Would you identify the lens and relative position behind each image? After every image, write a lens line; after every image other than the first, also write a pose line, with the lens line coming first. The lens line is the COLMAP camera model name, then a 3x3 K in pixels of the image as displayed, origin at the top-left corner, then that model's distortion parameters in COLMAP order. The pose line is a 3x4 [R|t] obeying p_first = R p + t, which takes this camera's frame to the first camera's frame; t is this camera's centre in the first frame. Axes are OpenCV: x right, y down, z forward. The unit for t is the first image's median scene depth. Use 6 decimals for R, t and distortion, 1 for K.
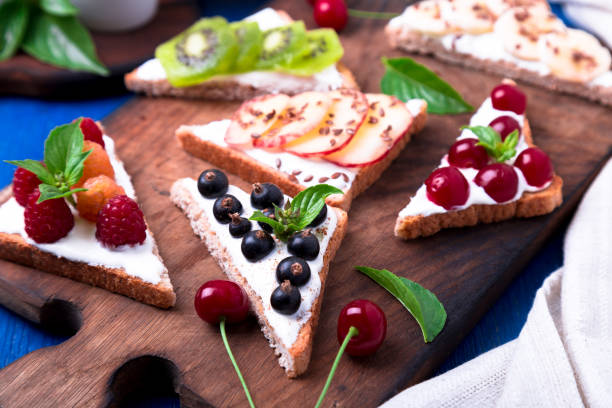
lens RADIAL K [[2012.2, 0, 306.4], [0, 2012.2, 290.0], [0, 0, 1]] dist [-0.040248, 0.272704]
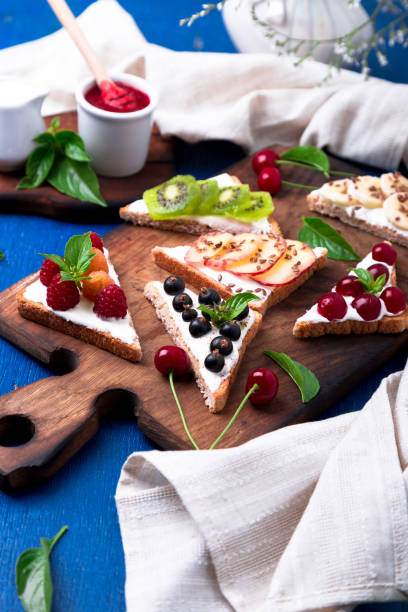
lens RADIAL K [[2012.2, 0, 204.0], [0, 2012.2, 306.0], [0, 0, 1]] dist [-0.040248, 0.272704]
pose [[0.993371, 0.112559, -0.023328, 0.011128], [-0.113972, 0.990843, -0.072398, 0.065094], [0.014966, 0.074577, 0.997103, -0.461802]]
